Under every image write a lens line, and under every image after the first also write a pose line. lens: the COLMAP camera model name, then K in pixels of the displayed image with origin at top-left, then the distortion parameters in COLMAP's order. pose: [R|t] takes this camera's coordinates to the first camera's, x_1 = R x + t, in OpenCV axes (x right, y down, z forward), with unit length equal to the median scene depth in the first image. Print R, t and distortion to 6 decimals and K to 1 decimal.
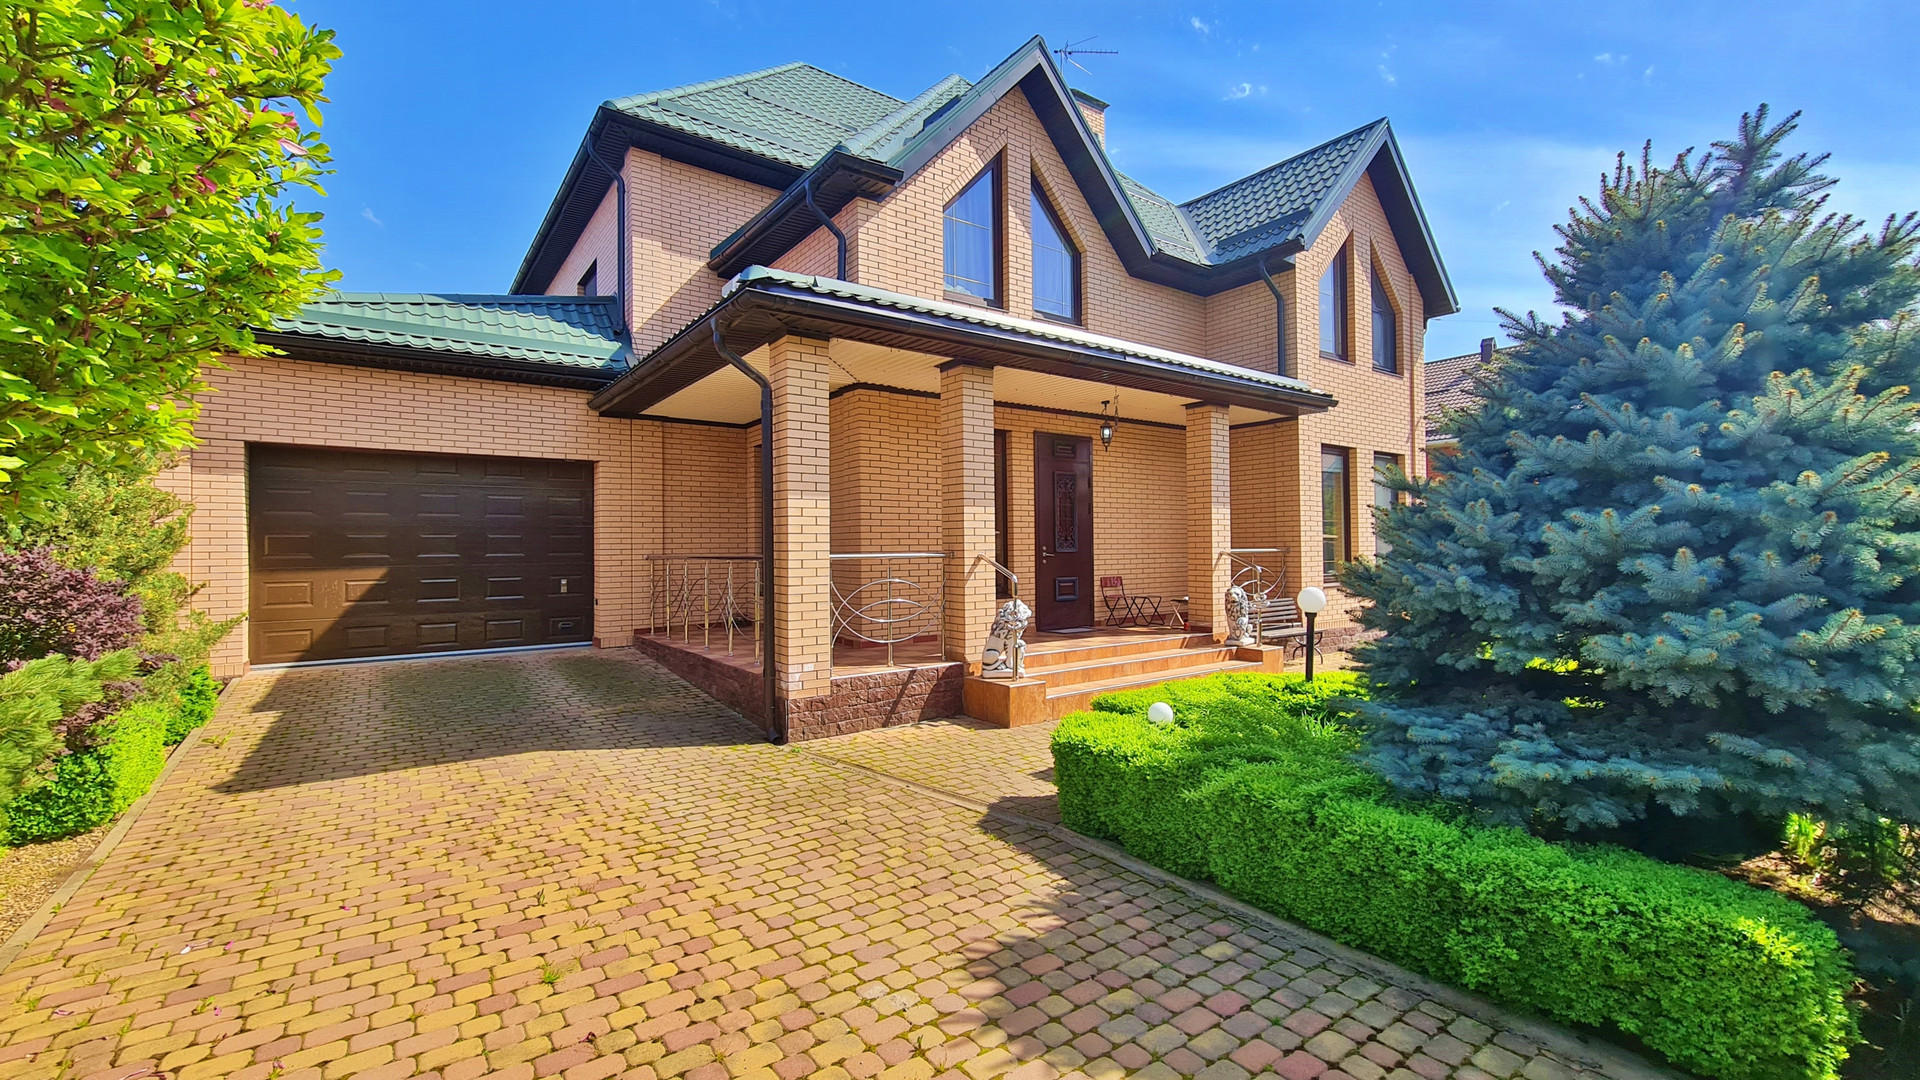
lens RADIAL K [[790.9, 0, 960.0], [0, 790.9, 540.0], [0, 0, 1]] dist [0.001621, 0.000306]
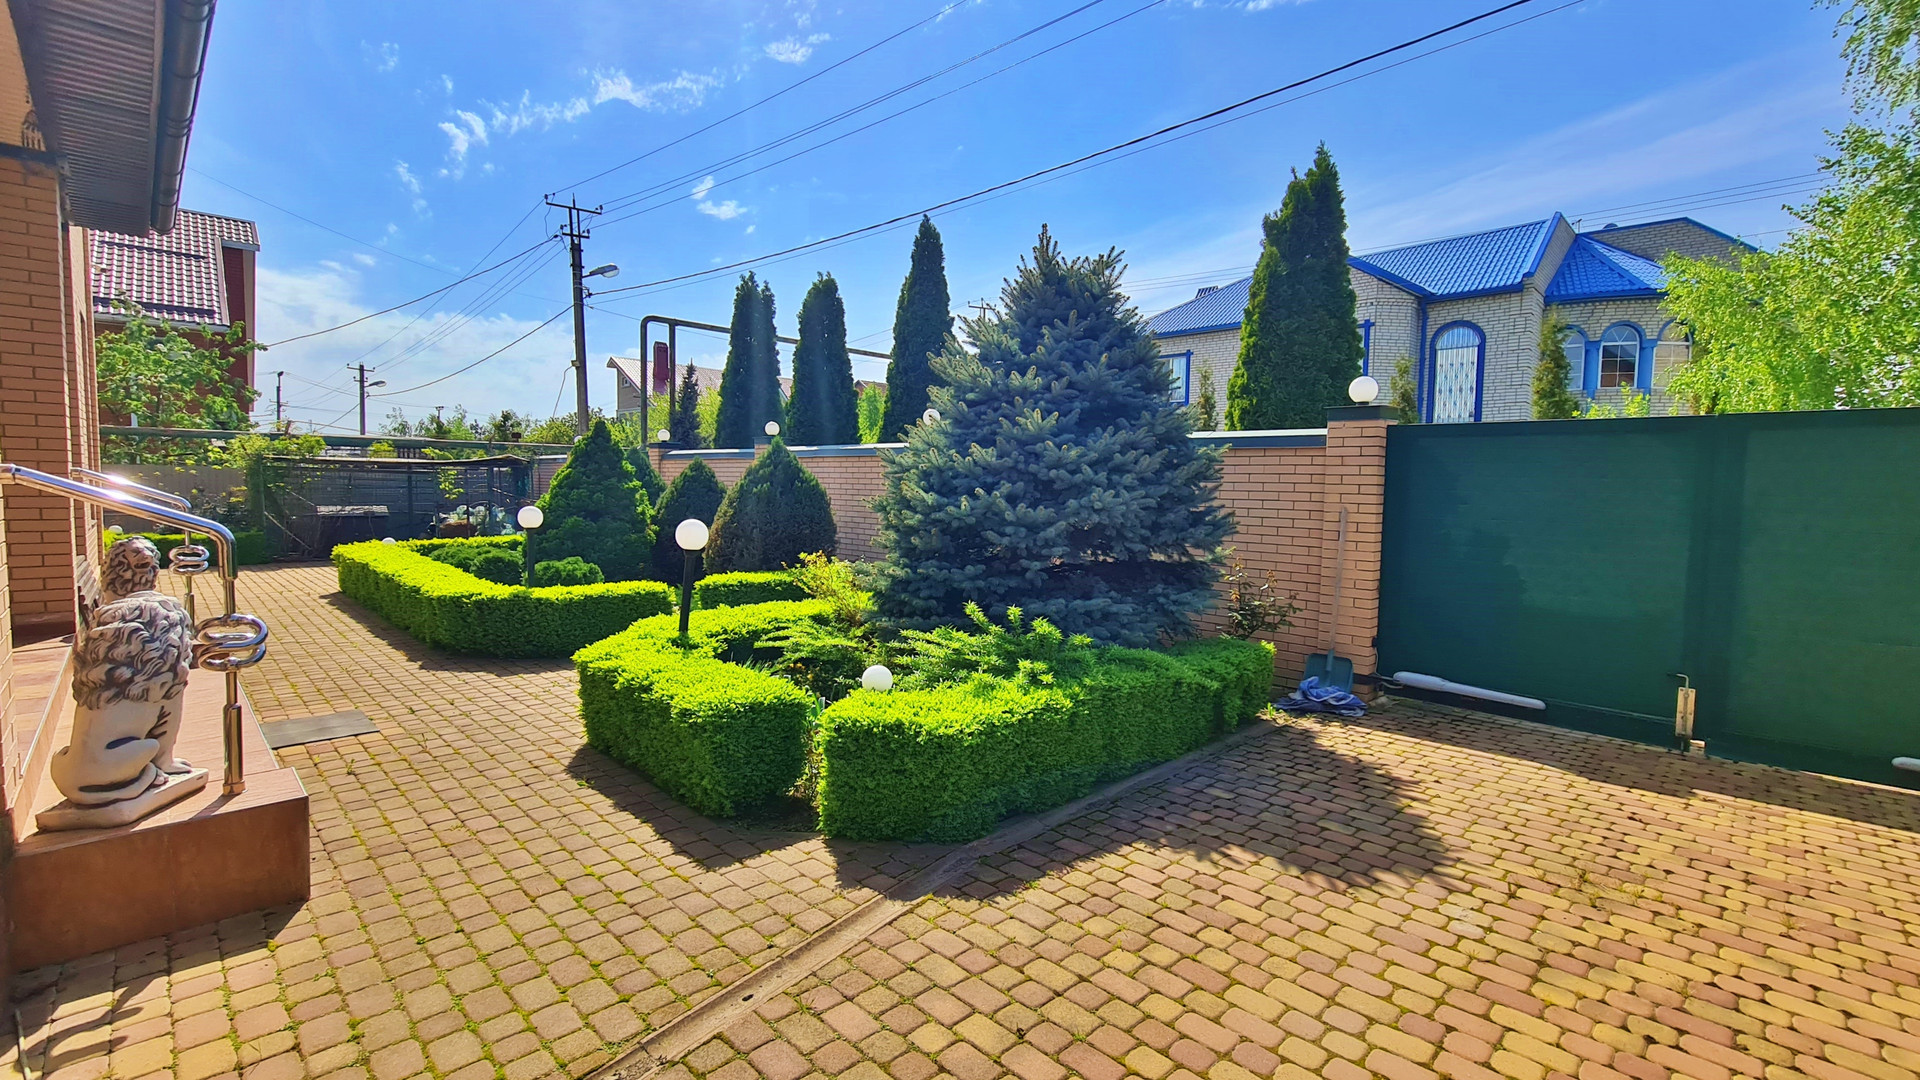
lens RADIAL K [[790.9, 0, 960.0], [0, 790.9, 540.0], [0, 0, 1]] dist [0.001621, 0.000306]
pose [[-0.144183, -0.063686, 0.987500, -0.761831], [-0.028704, 0.997776, 0.060158, 0.021444], [-0.989135, -0.019672, -0.145690, 1.388425]]
